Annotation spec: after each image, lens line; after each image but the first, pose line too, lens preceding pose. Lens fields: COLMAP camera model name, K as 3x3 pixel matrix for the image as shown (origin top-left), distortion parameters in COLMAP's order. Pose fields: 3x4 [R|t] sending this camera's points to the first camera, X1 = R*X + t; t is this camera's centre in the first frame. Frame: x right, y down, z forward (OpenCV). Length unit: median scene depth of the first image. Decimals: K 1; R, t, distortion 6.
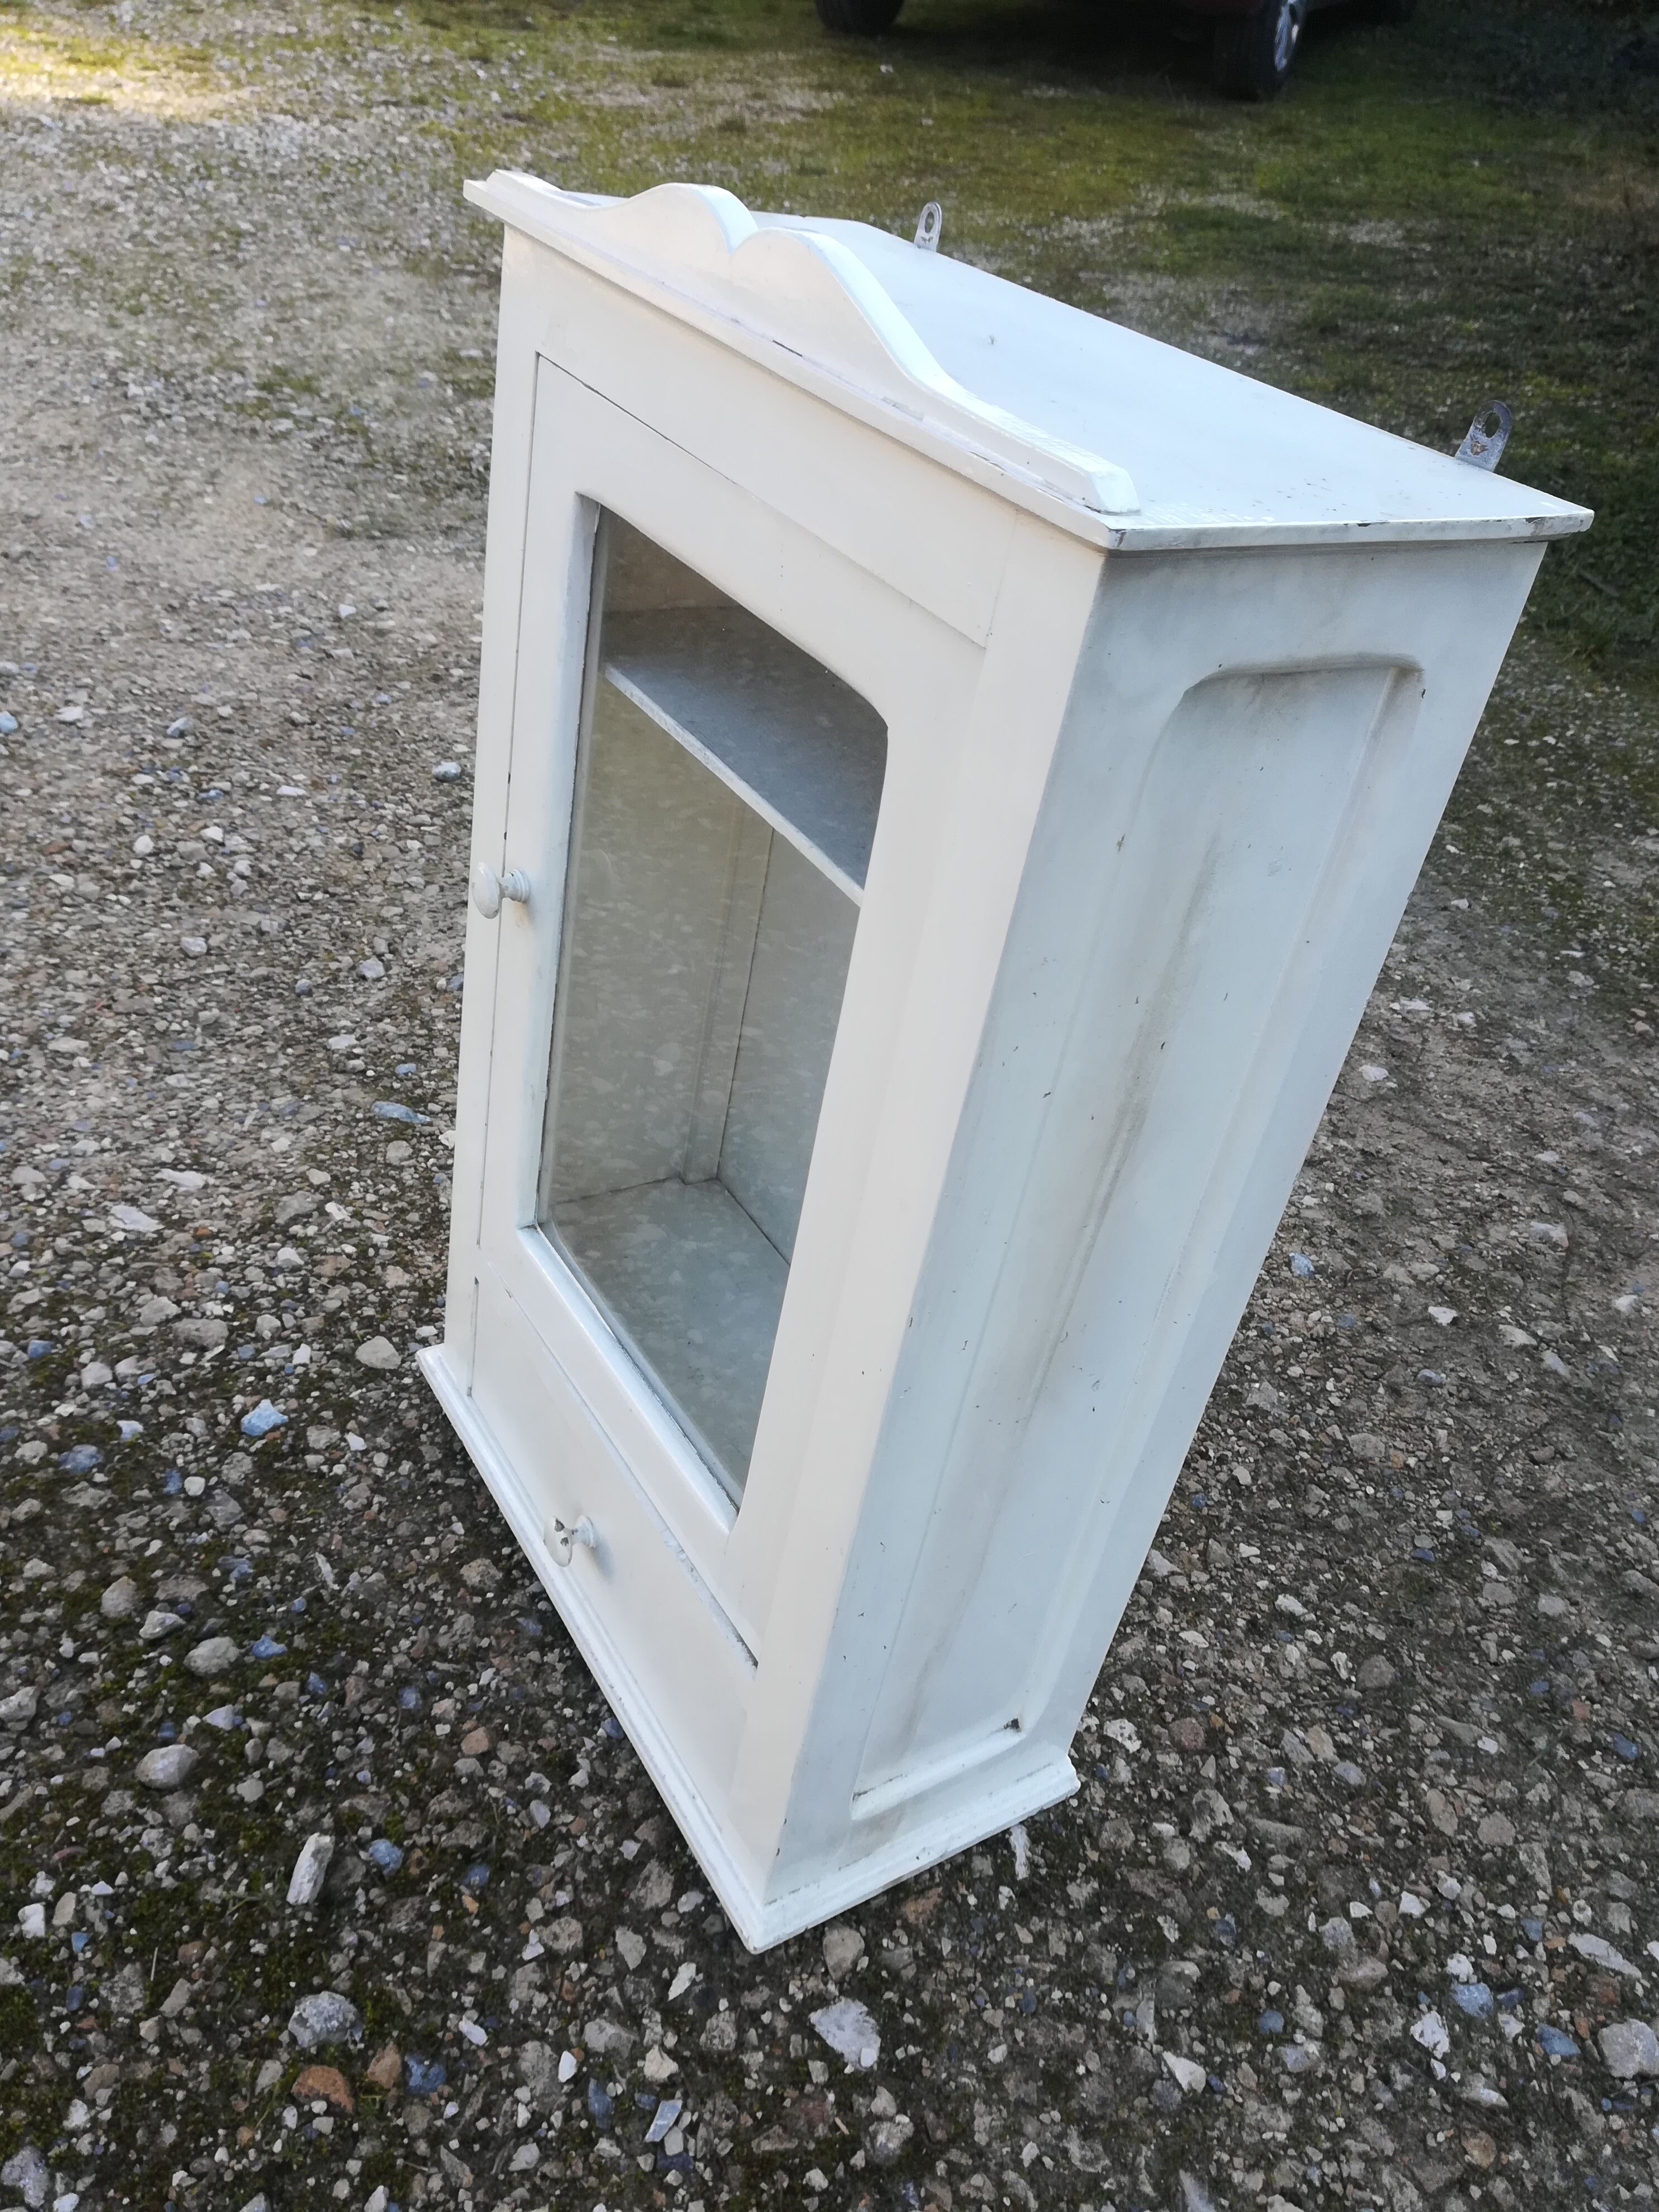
lens RADIAL K [[1727.6, 0, 829.5], [0, 1727.6, 1106.0], [0, 0, 1]] dist [0.054576, -0.070922]
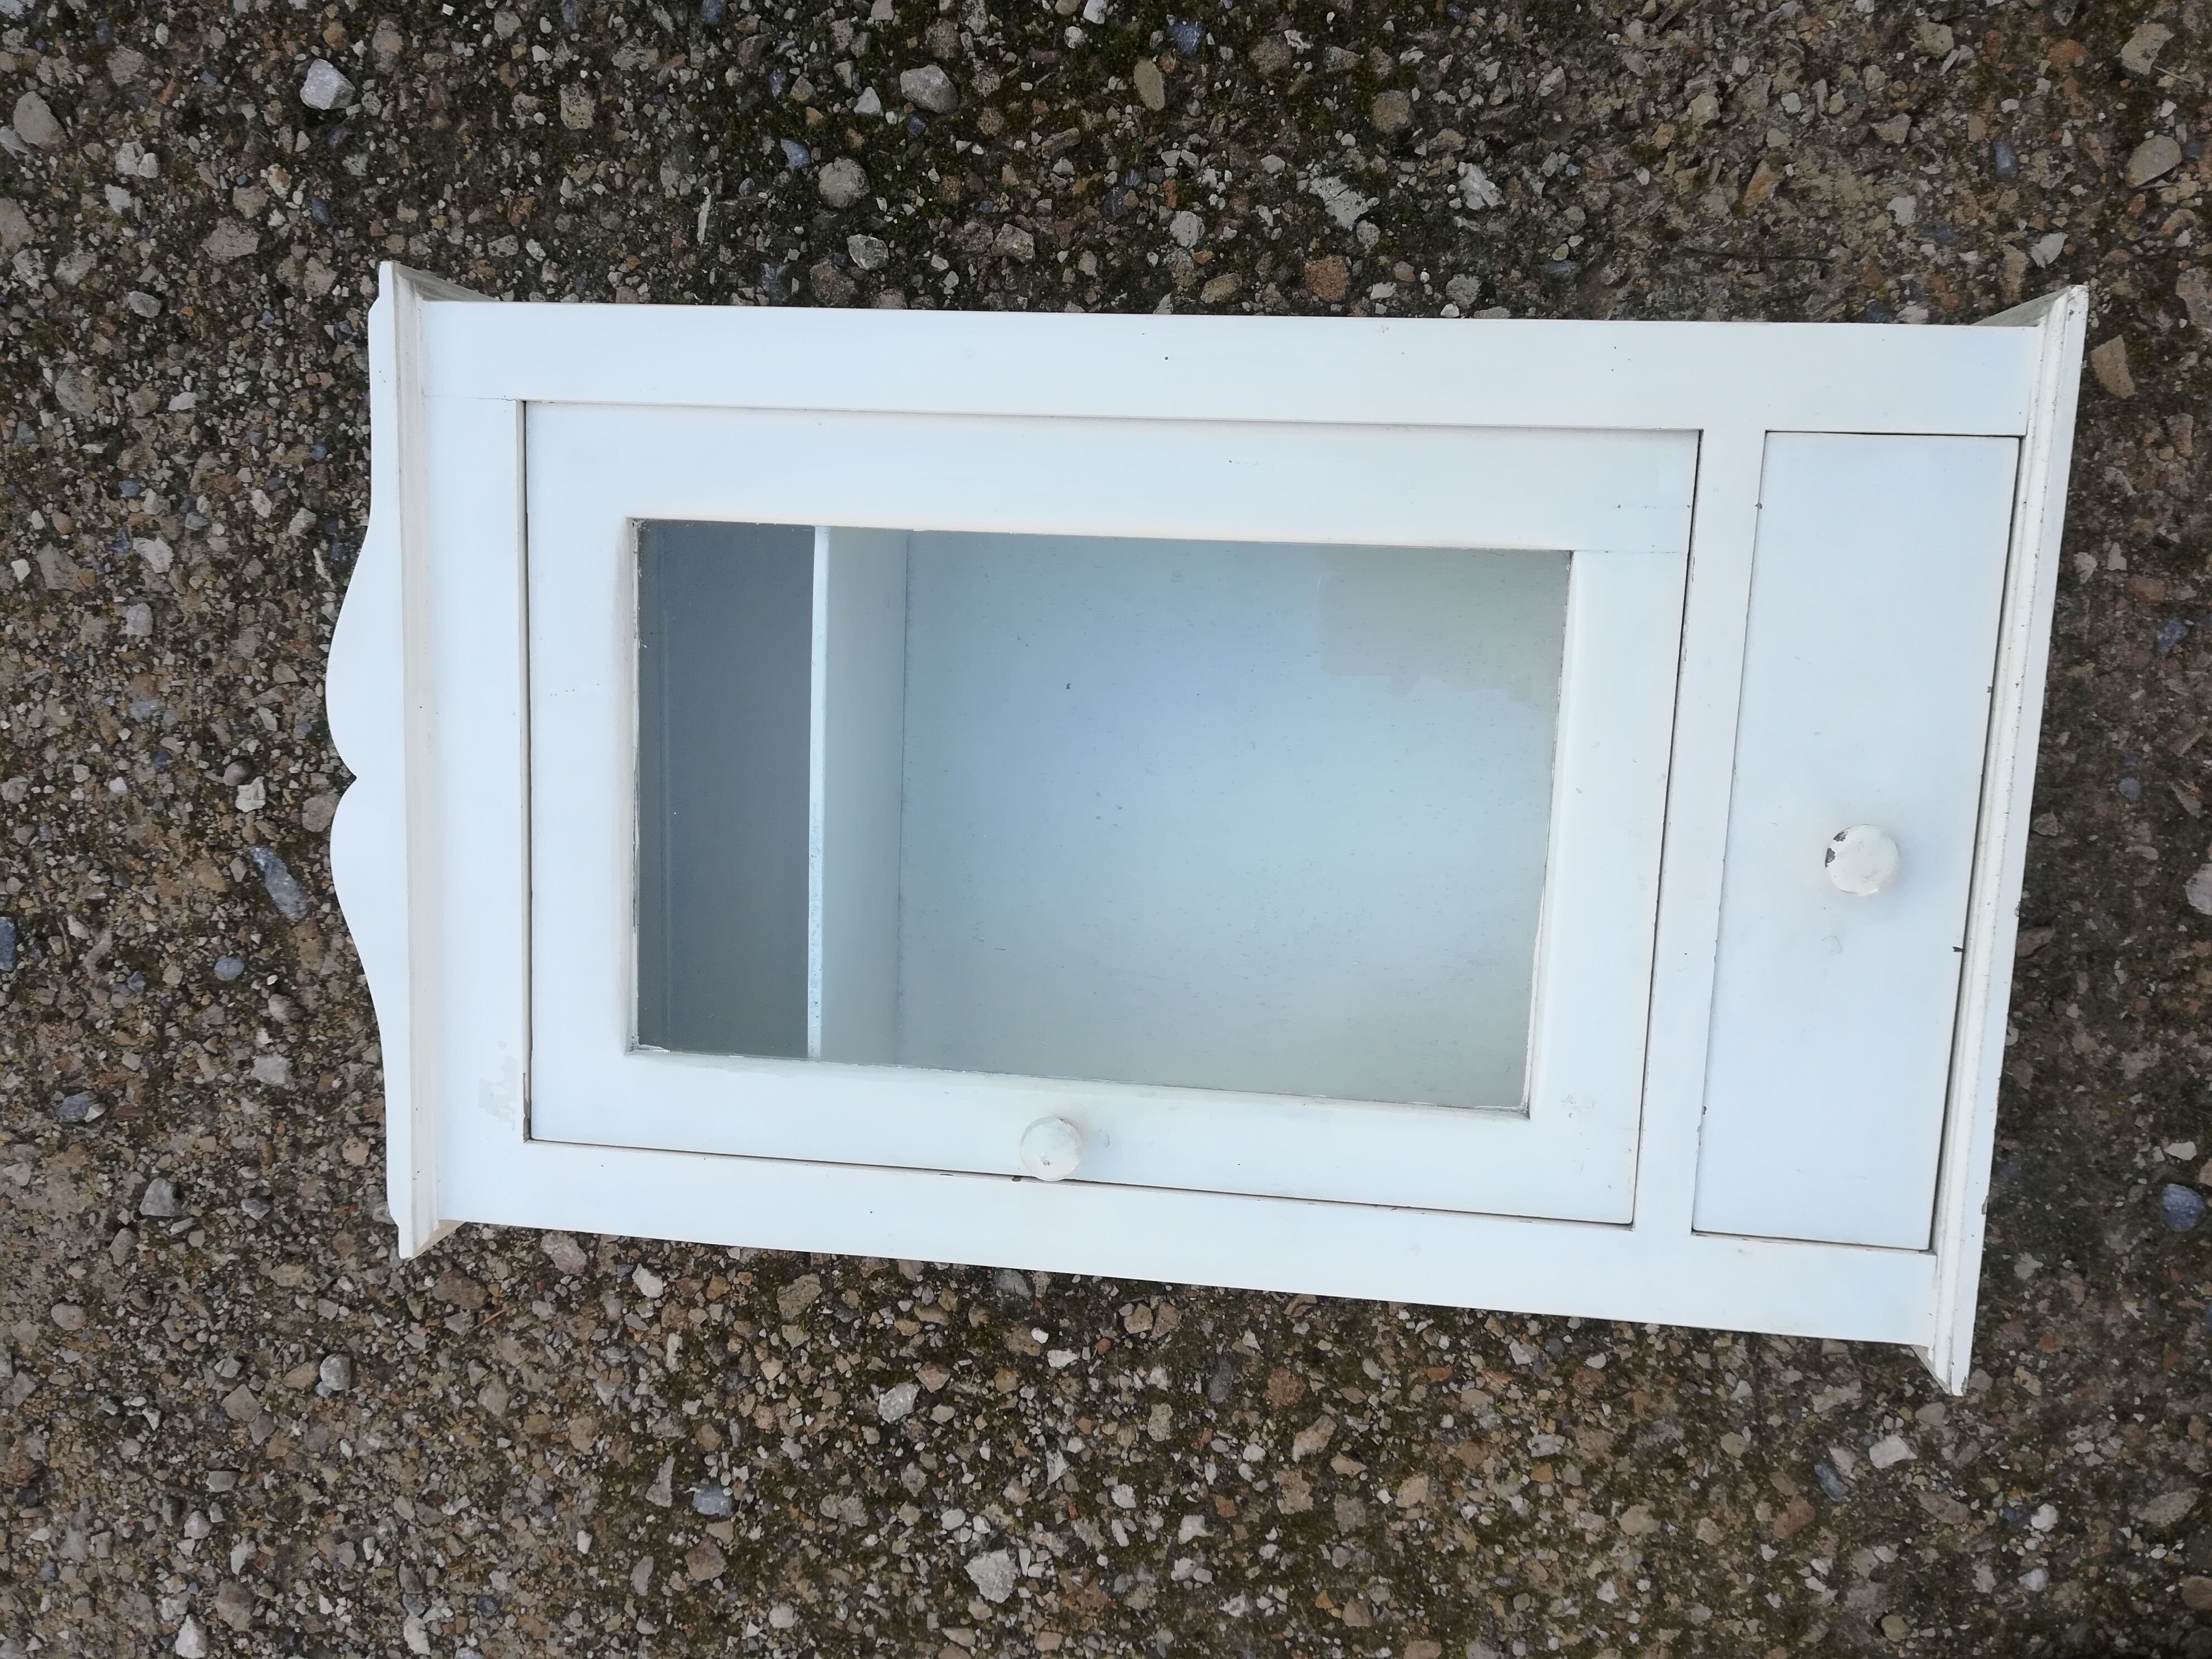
lens RADIAL K [[1727.6, 0, 1099.2], [0, 1727.6, 892.5], [0, 0, 1]] dist [0.054576, -0.070922]
pose [[-0.734473, -0.670266, -0.106264, -0.585441], [0.442386, -0.591620, 0.674004, -0.470934], [-0.514630, 0.448028, 0.731045, 0.383876]]
